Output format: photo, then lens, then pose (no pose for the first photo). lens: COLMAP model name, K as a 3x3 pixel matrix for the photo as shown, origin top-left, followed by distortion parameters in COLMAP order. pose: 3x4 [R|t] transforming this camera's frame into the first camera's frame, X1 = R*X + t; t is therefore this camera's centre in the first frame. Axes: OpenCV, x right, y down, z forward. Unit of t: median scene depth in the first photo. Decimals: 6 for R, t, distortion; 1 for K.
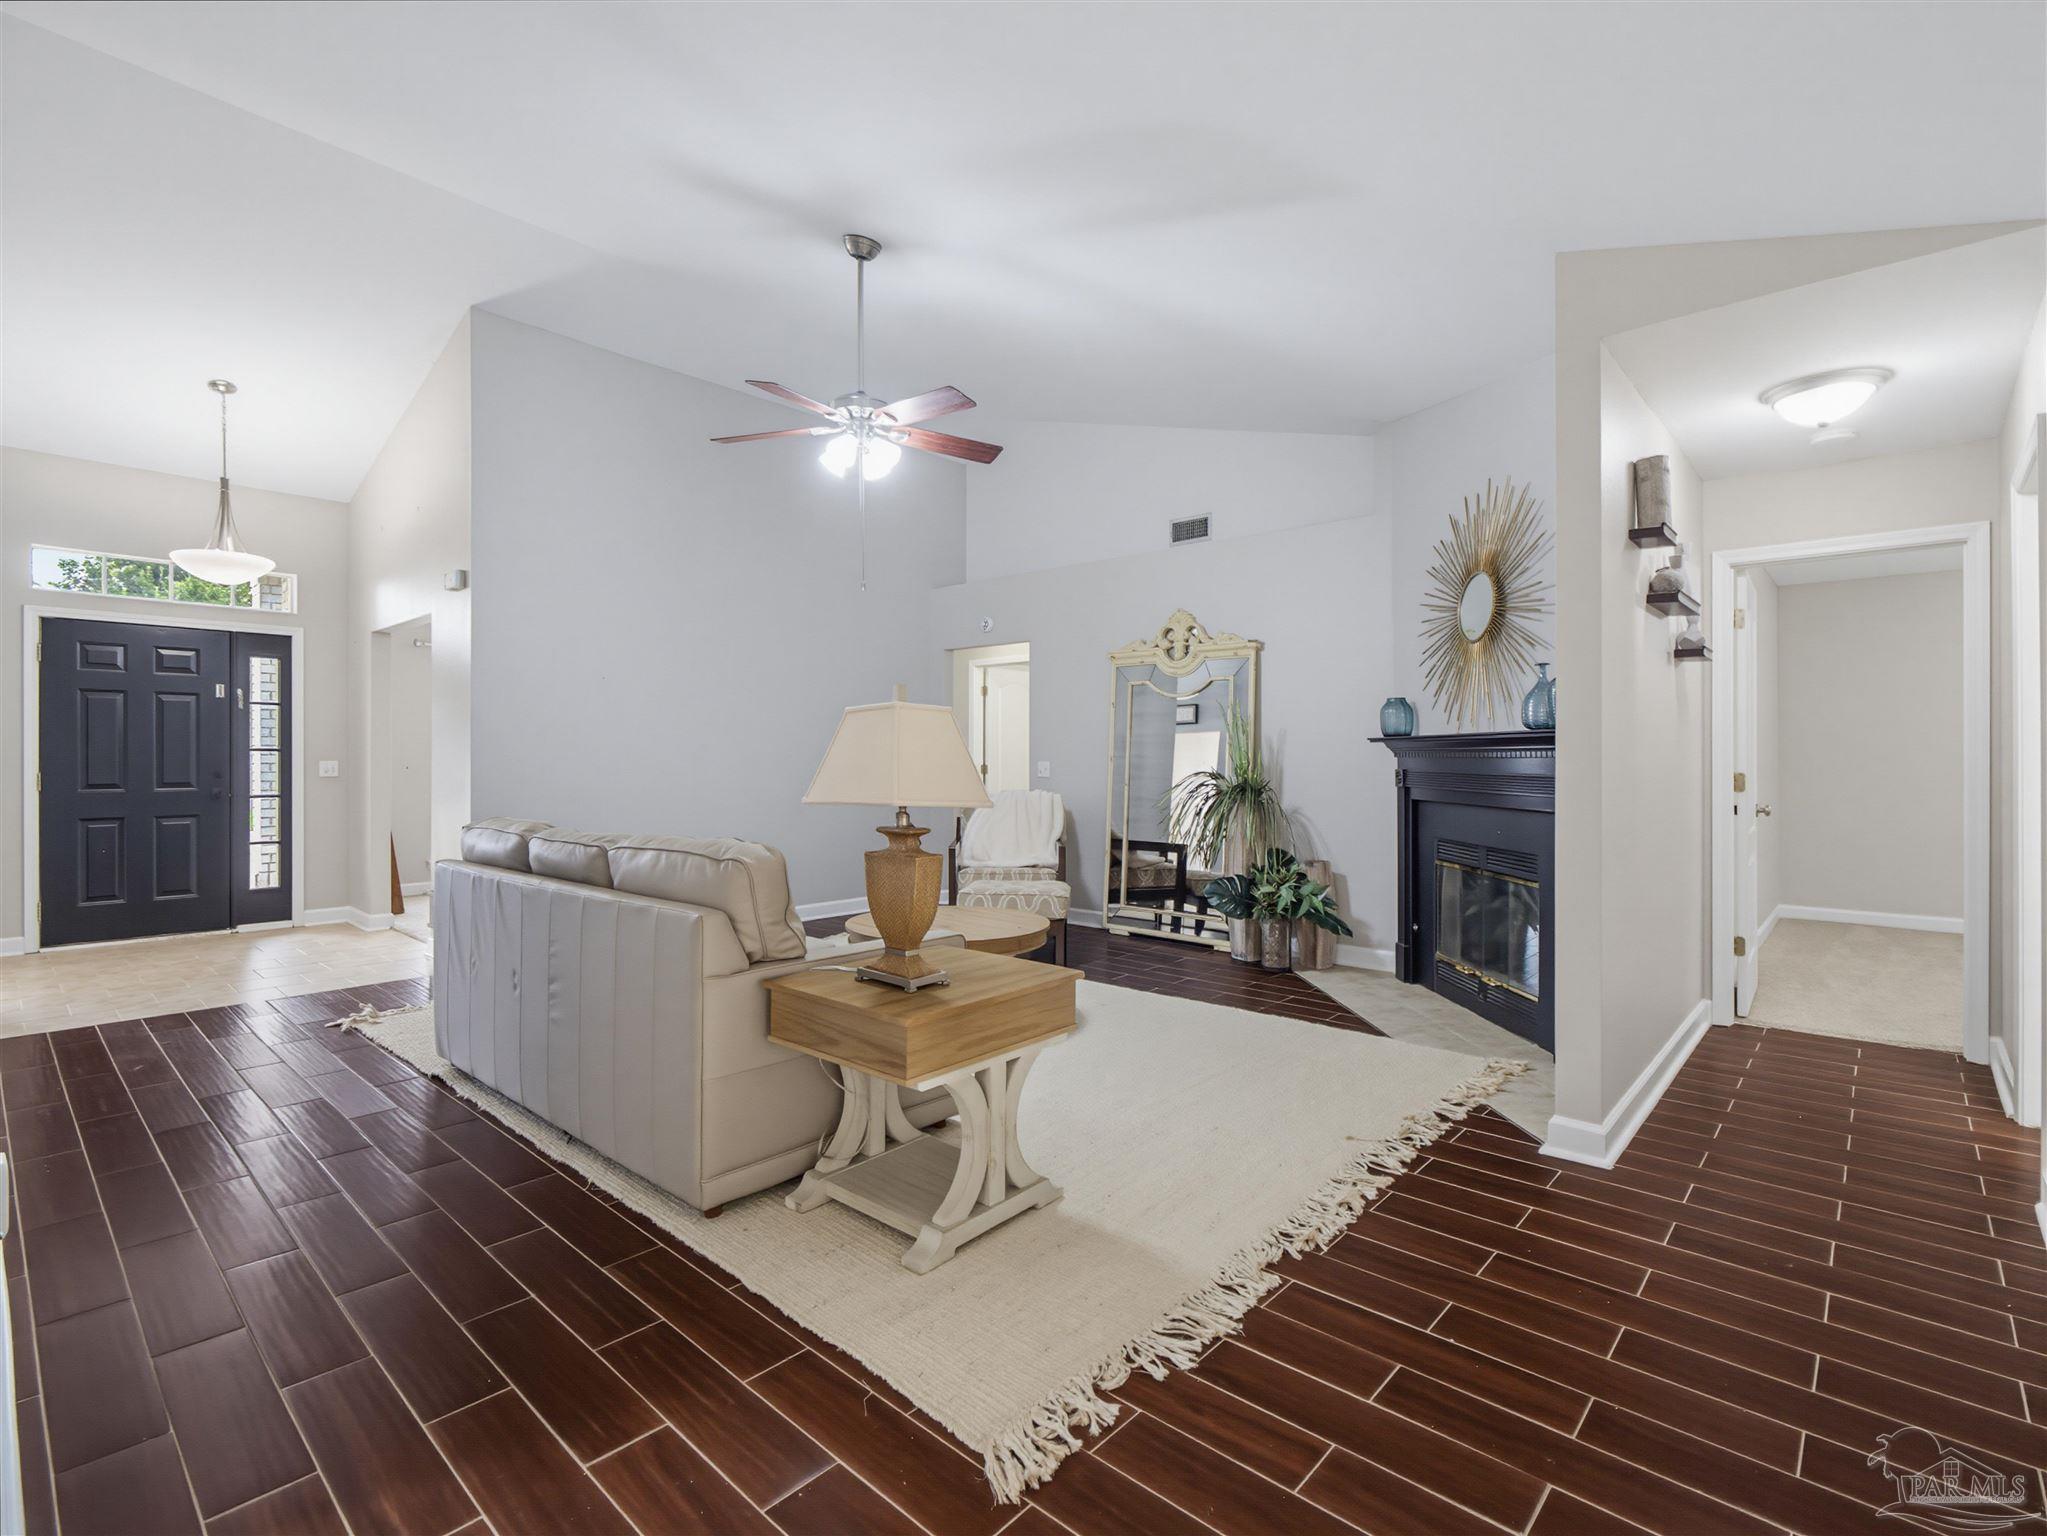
lens RADIAL K [[968.9, 0, 1041.5], [0, 968.9, 759.2], [0, 0, 1]] dist [-0.003861, -0.000654]
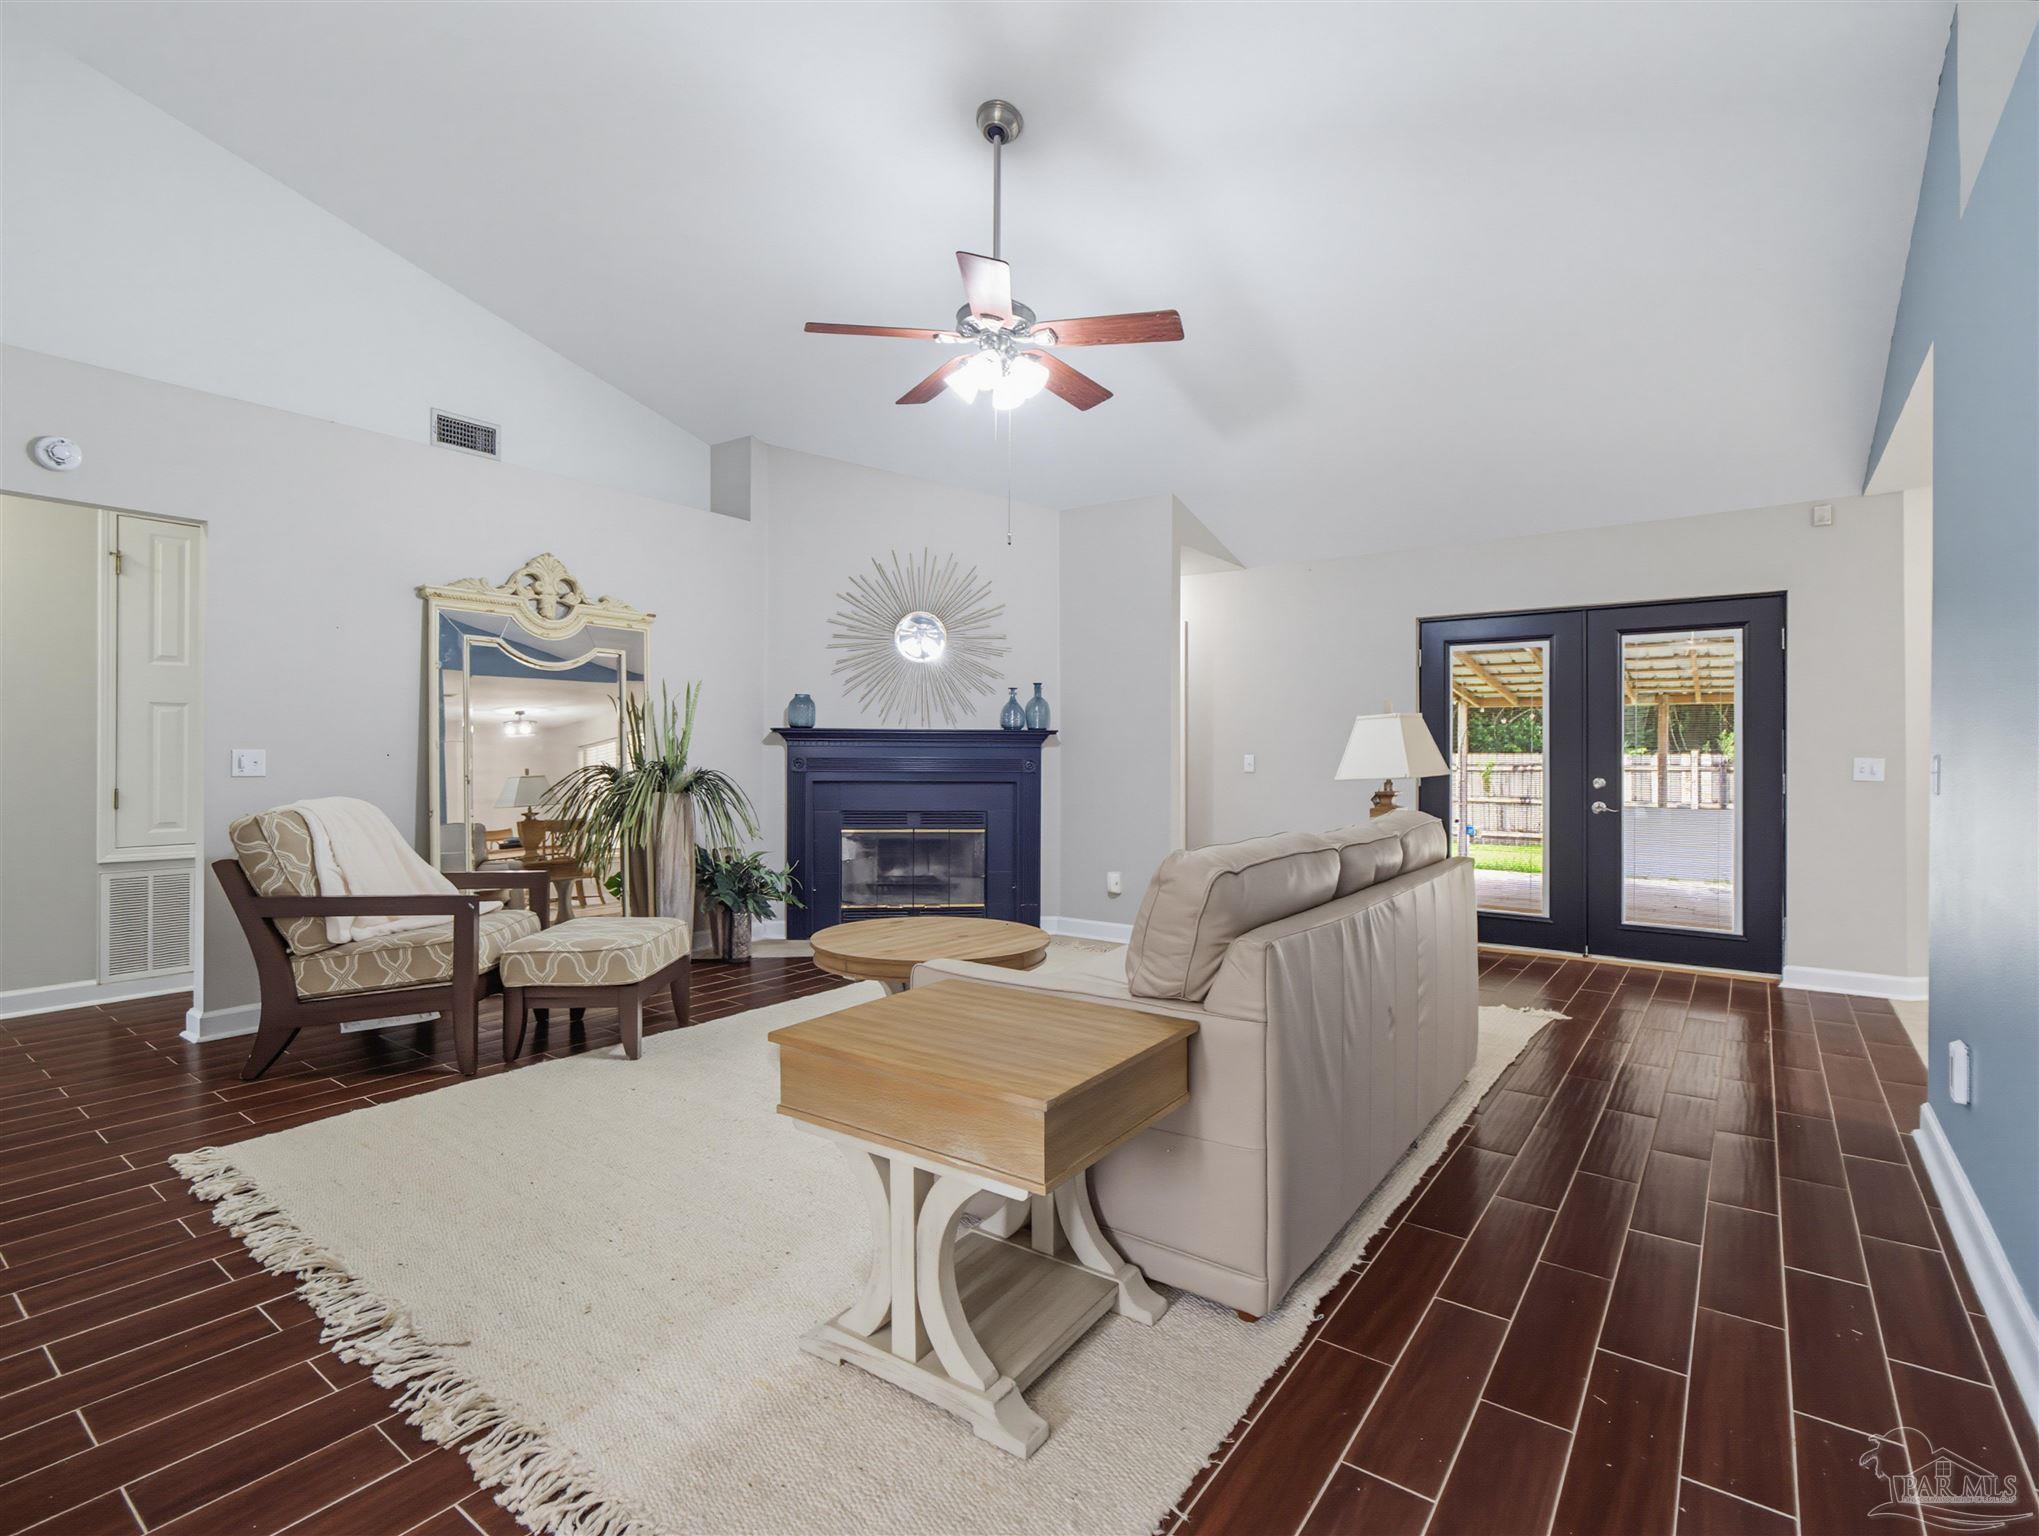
lens RADIAL K [[965.1, 0, 1013.6], [0, 965.1, 753.0], [0, 0, 1]] dist [-0.003861, -0.000654]
pose [[-0.078215, 0.001331, 0.996936, -0.846013], [-0.004796, 0.999987, -0.001711, 0.006666], [-0.996925, -0.004915, -0.078207, 0.885282]]
